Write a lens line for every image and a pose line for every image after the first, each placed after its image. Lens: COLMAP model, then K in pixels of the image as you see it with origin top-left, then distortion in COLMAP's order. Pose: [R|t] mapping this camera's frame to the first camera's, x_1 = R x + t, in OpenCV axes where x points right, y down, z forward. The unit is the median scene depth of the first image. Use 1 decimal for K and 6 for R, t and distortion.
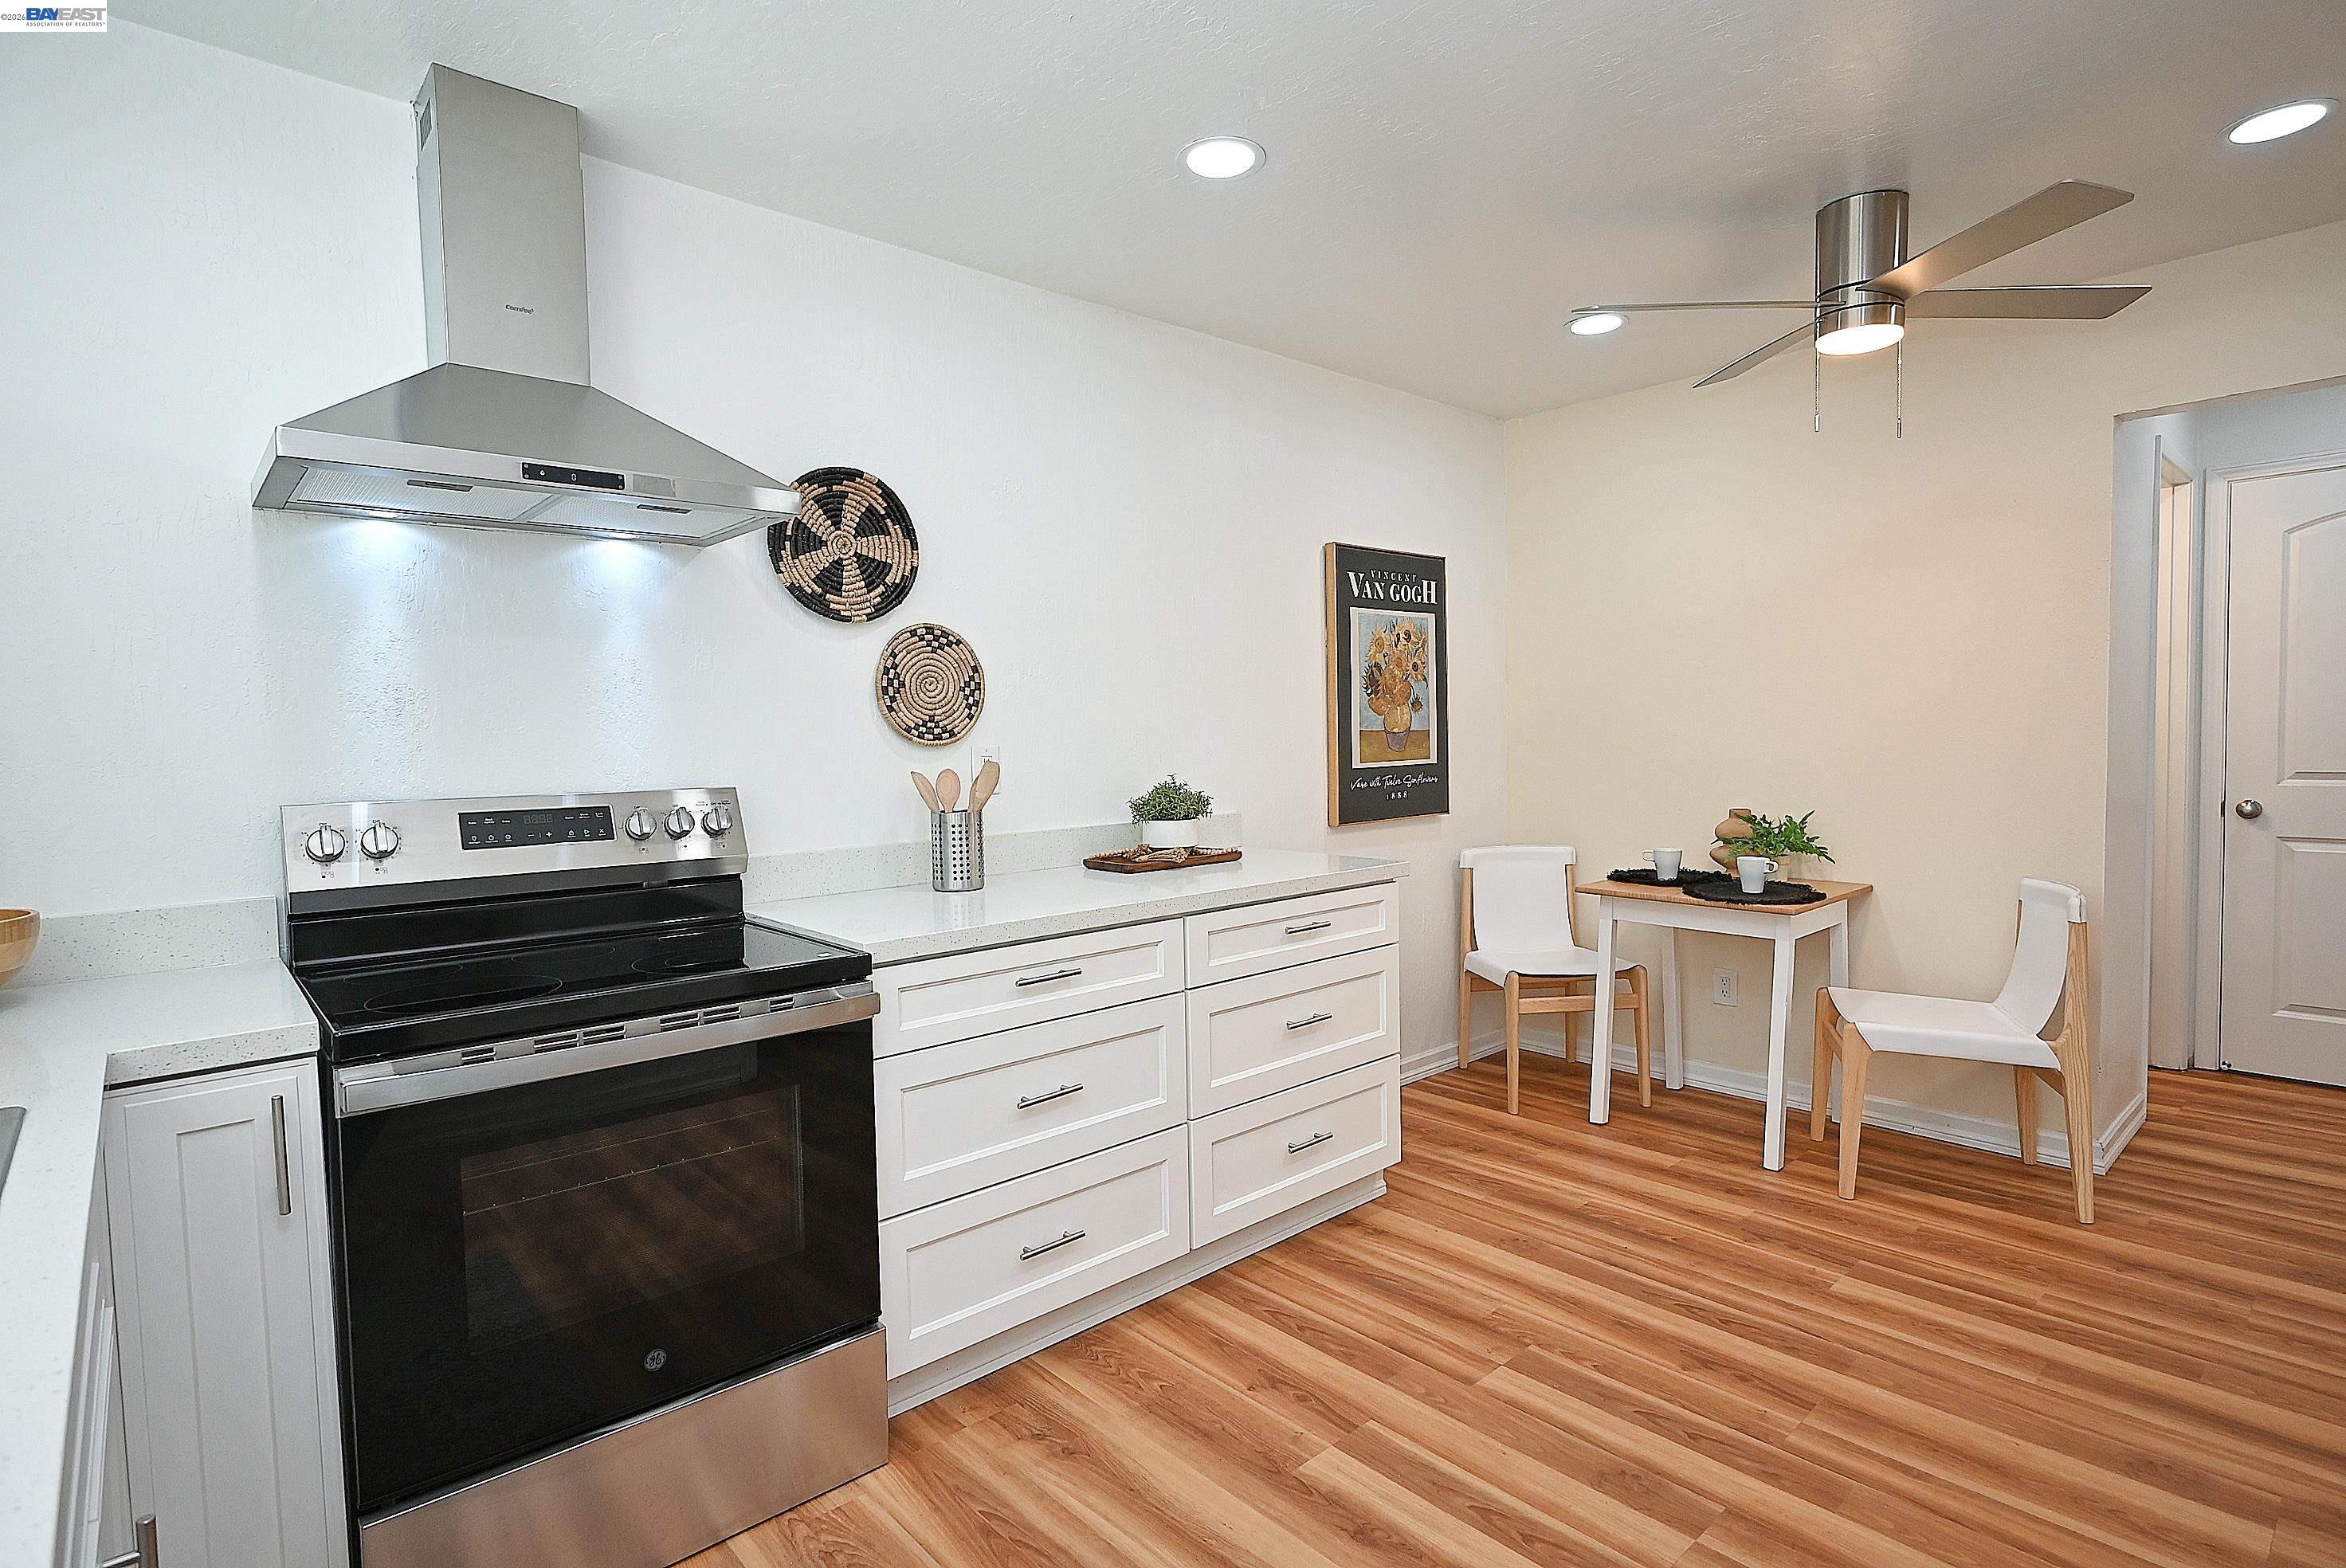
lens RADIAL K [[1135.6, 0, 1171.3], [0, 1135.6, 780.3], [0, 0, 1]] dist [-0.002056, 0.000016]
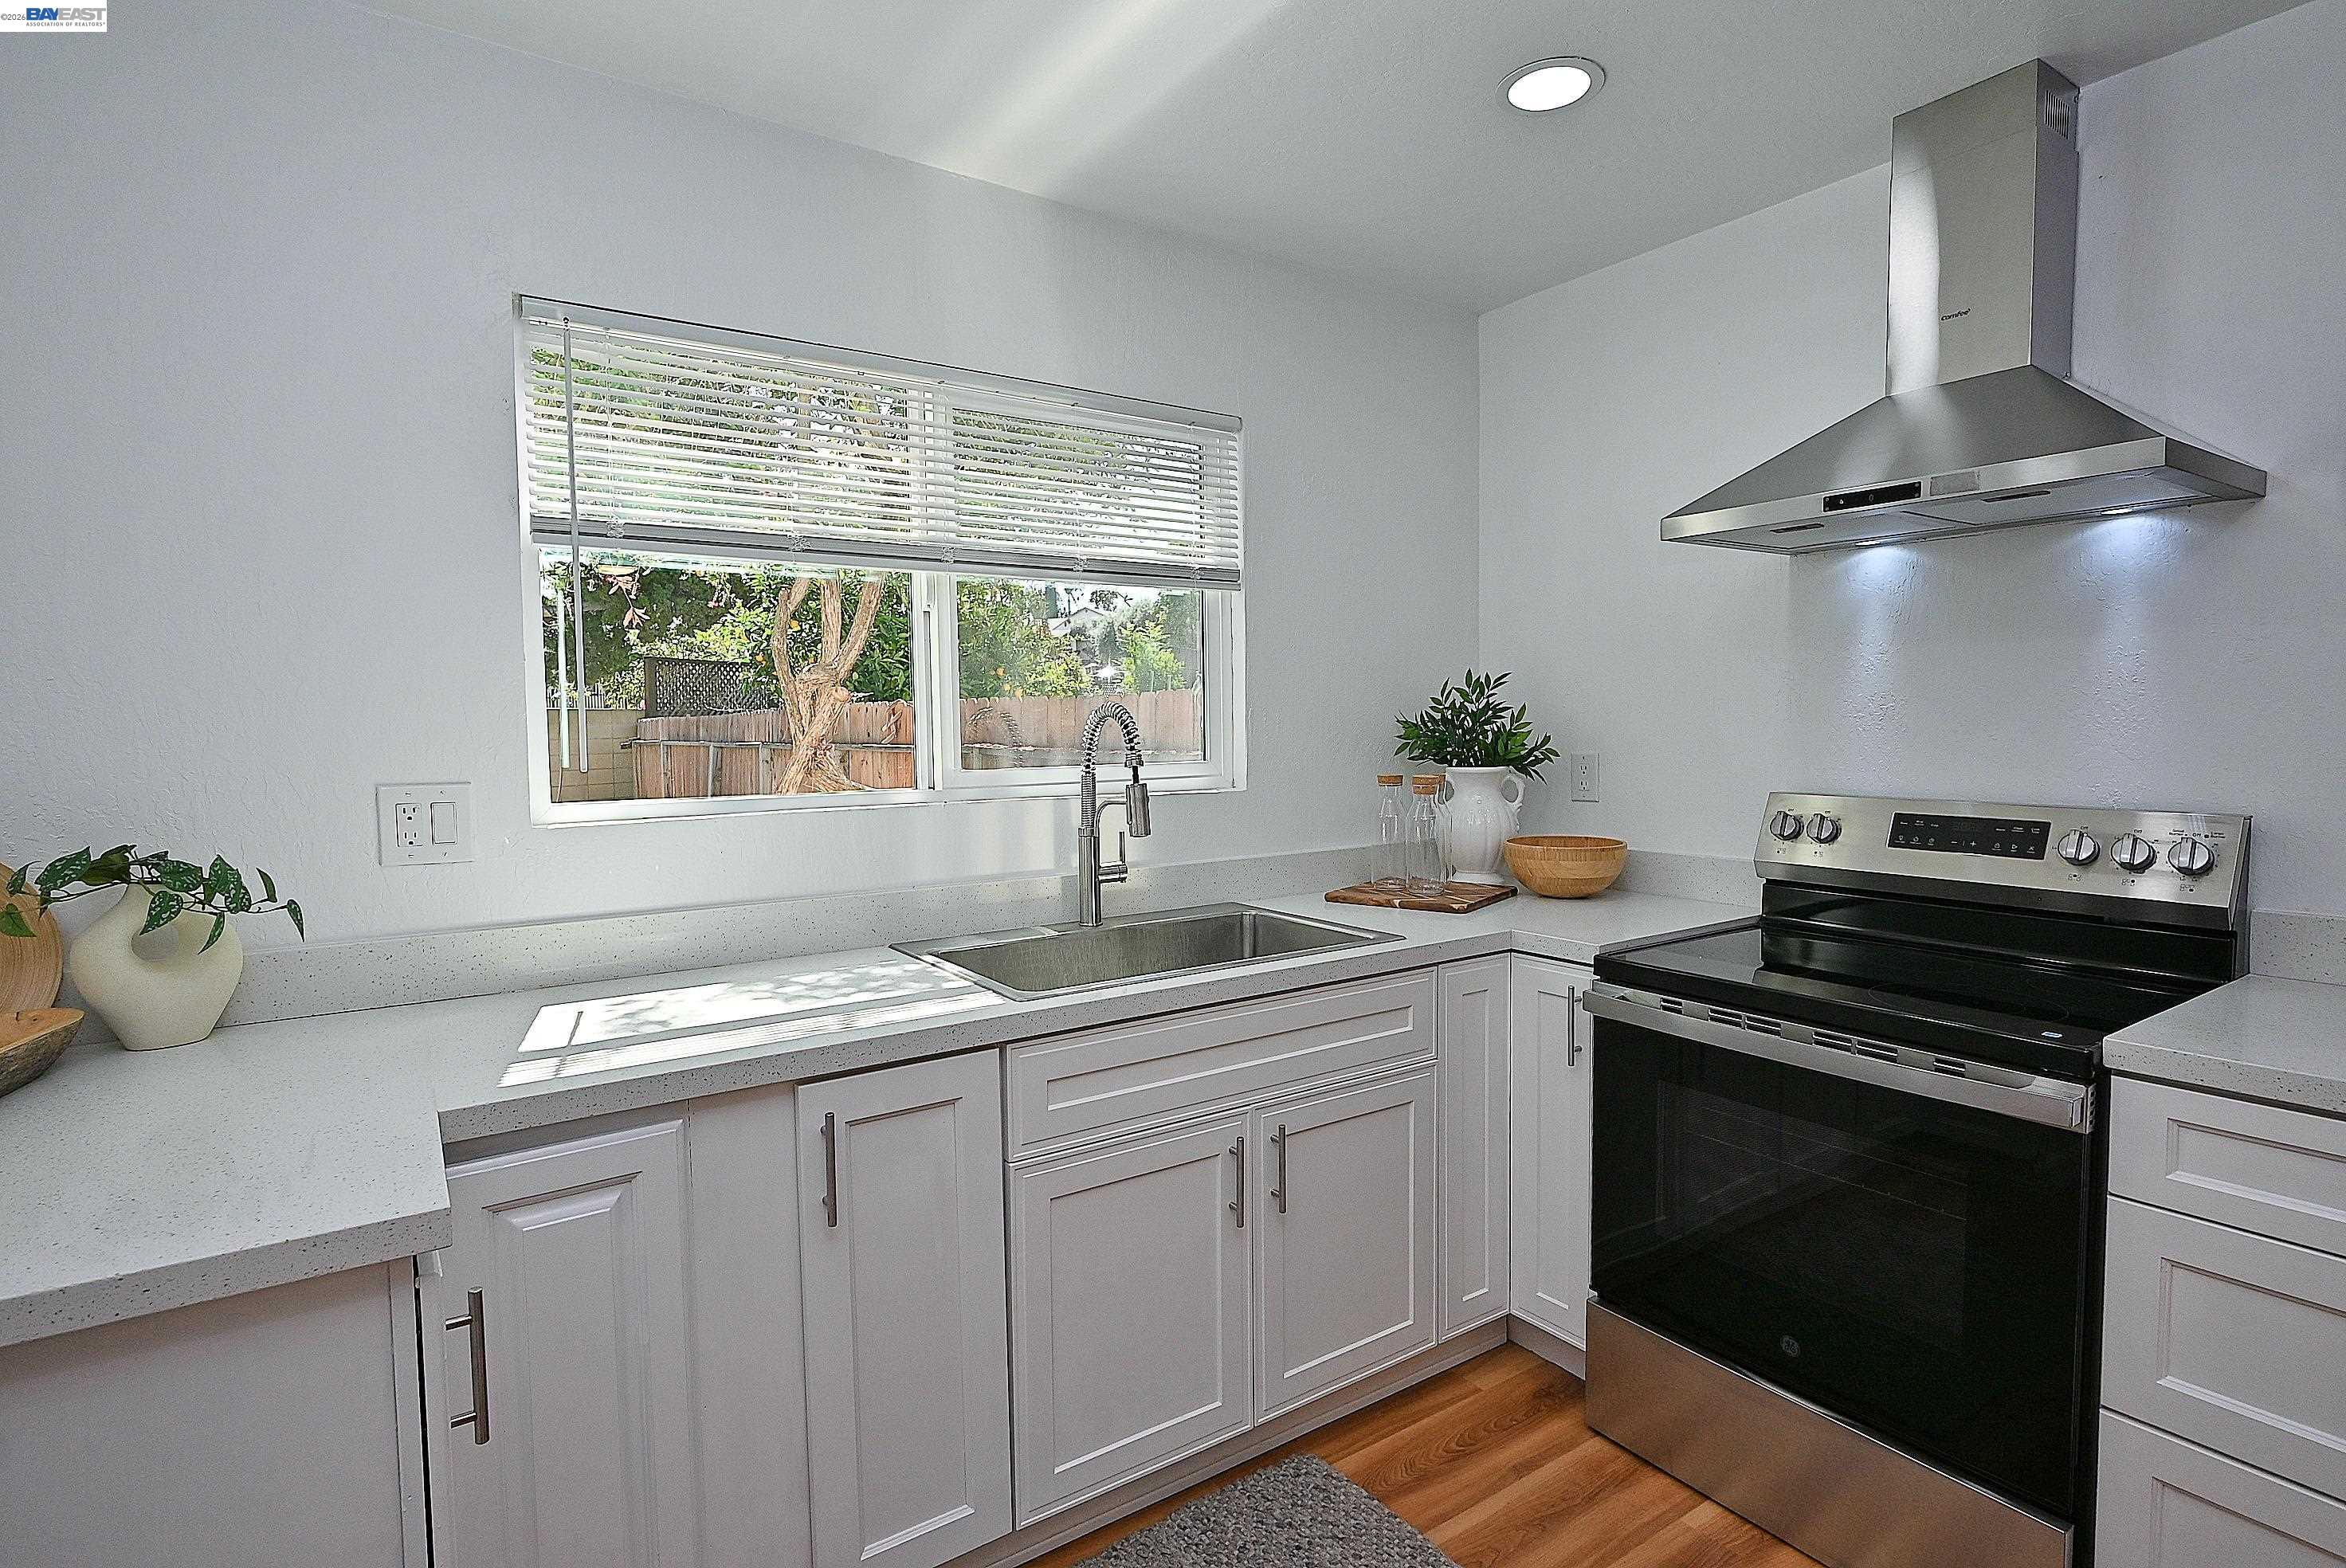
lens RADIAL K [[1163.1, 0, 1173.0], [0, 1163.1, 784.0], [0, 0, 1]] dist [-0.004273, -0.000454]
pose [[-0.121766, 0.084614, -0.988946, 0.526182], [-0.024827, 0.995788, 0.088256, -0.075808], [0.992248, 0.035299, -0.119152, 0.442955]]
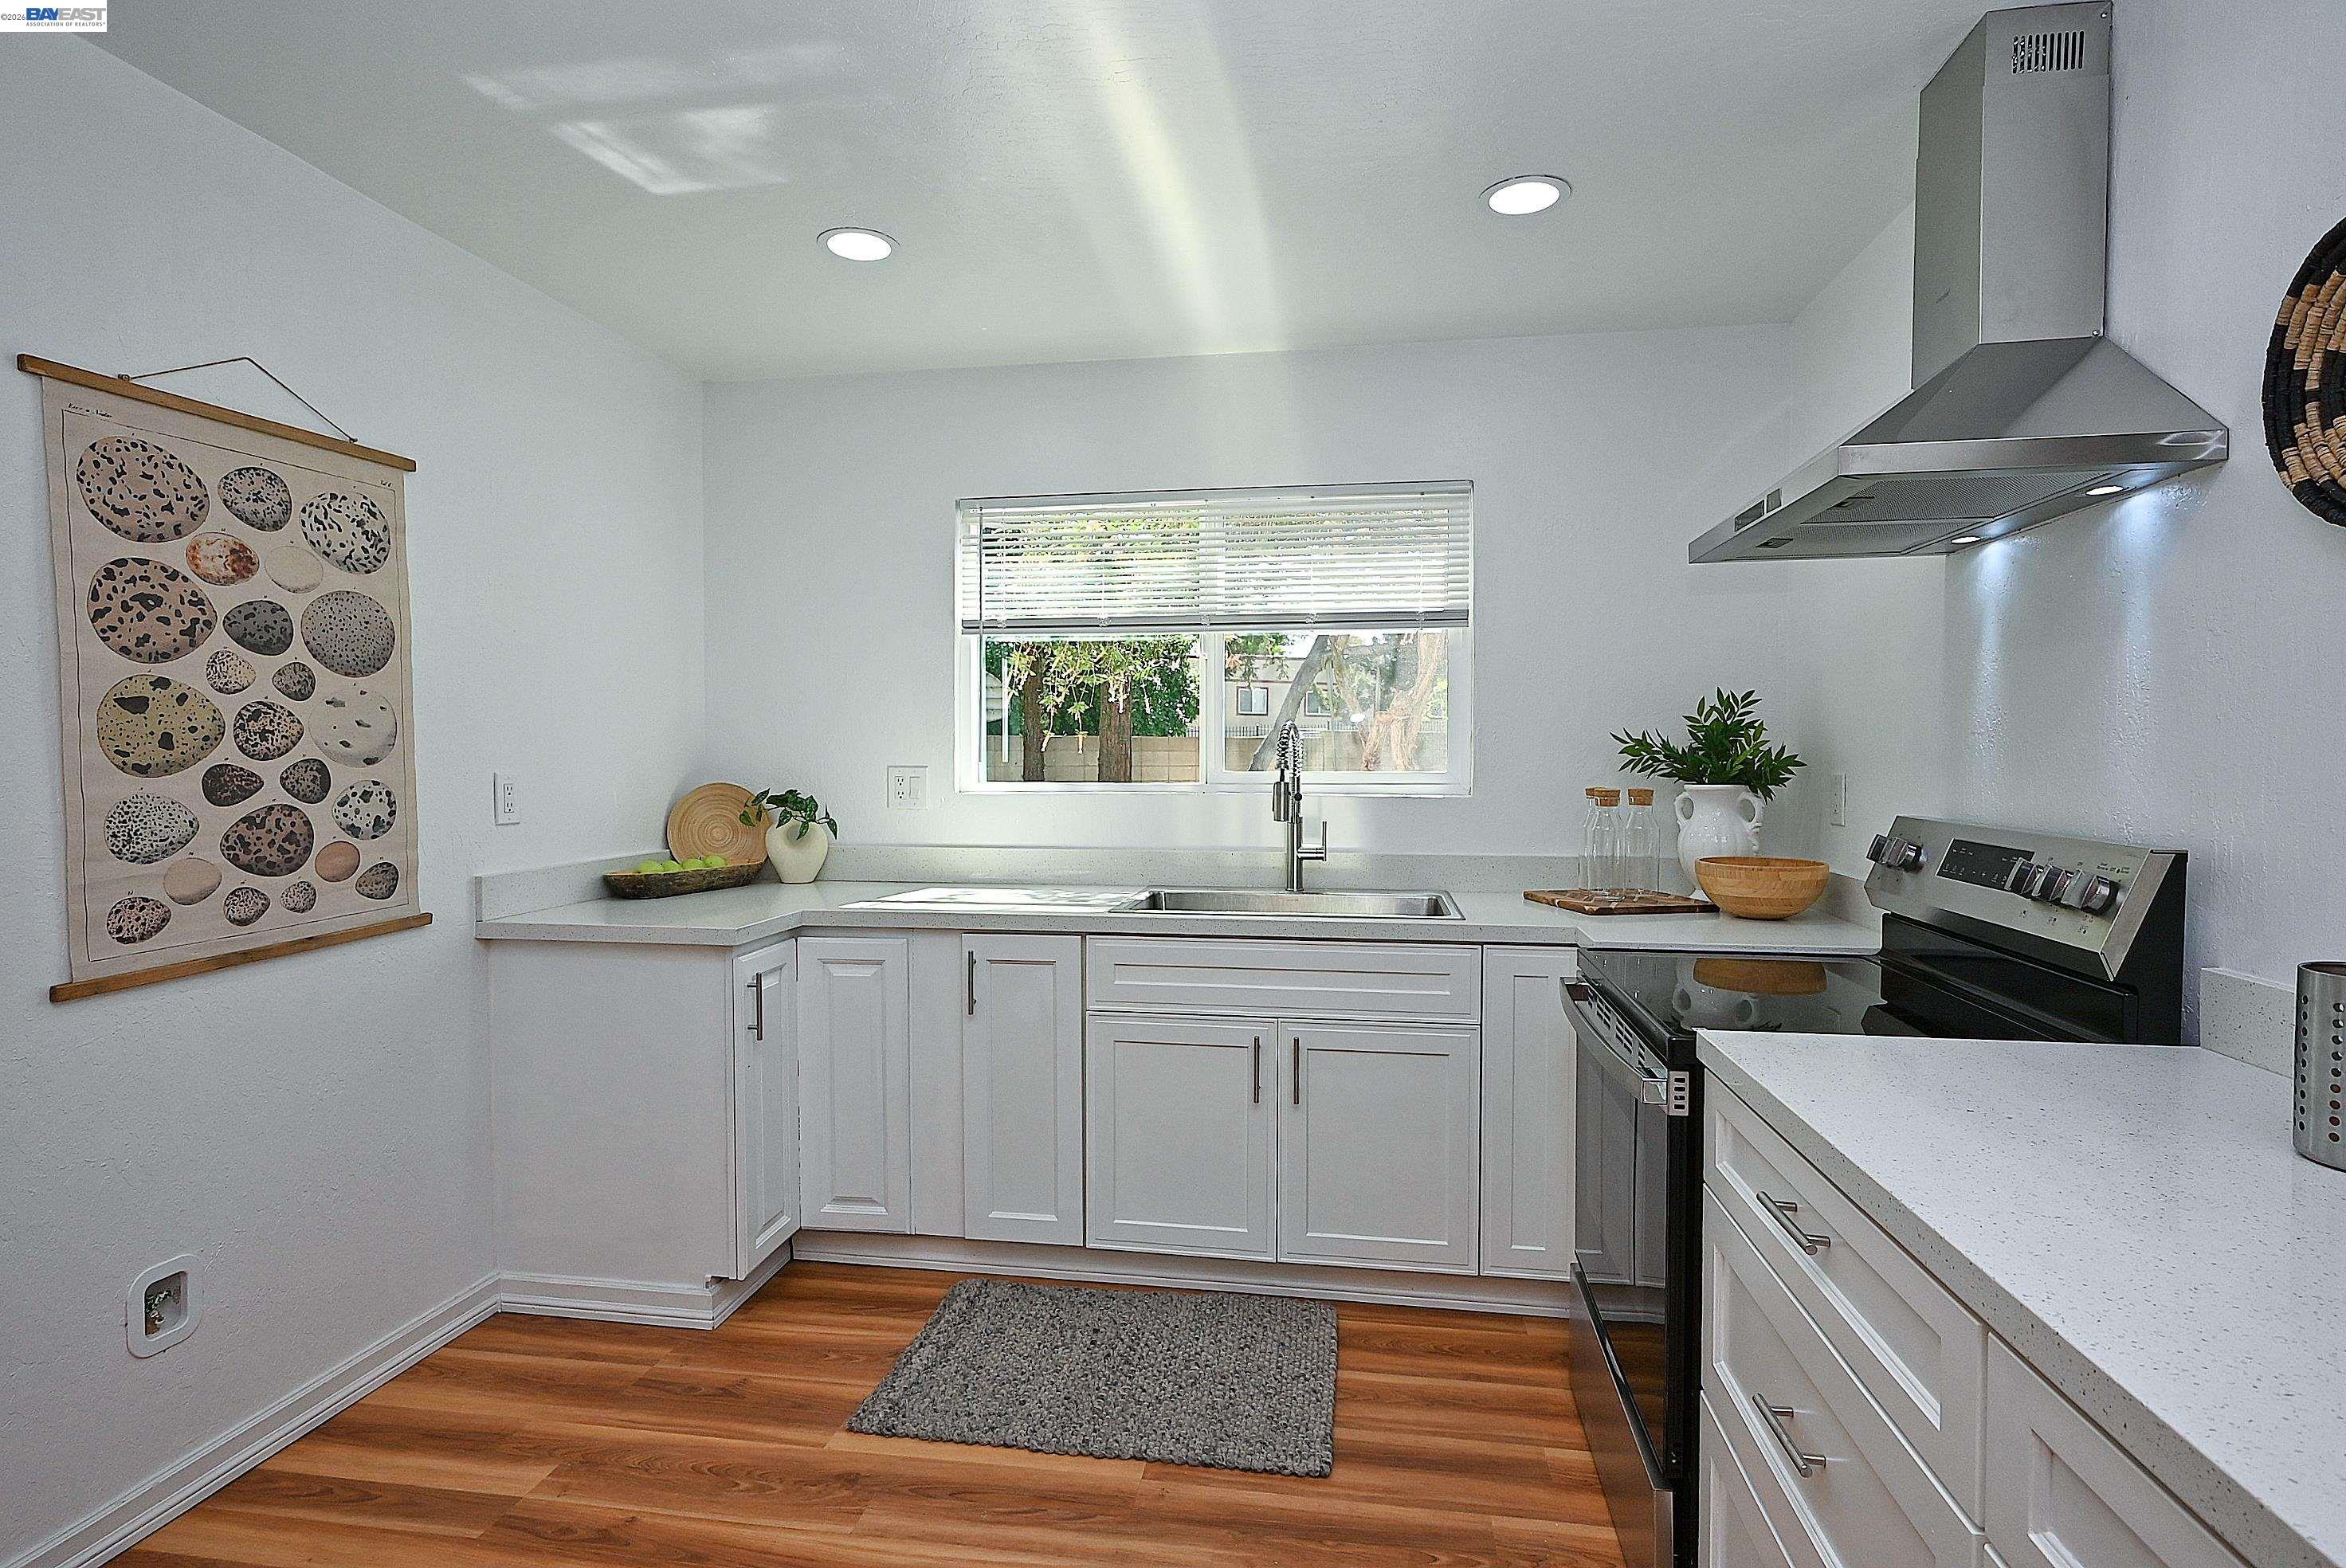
lens RADIAL K [[1188.6, 0, 1164.9], [0, 1188.6, 781.8], [0, 0, 1]] dist [-0.005053, 0.000465]
pose [[-0.773943, 0.042973, -0.631796, 0.516100], [-0.003982, 0.997345, 0.072715, -0.087443], [0.633243, 0.058793, -0.771717, 1.324490]]
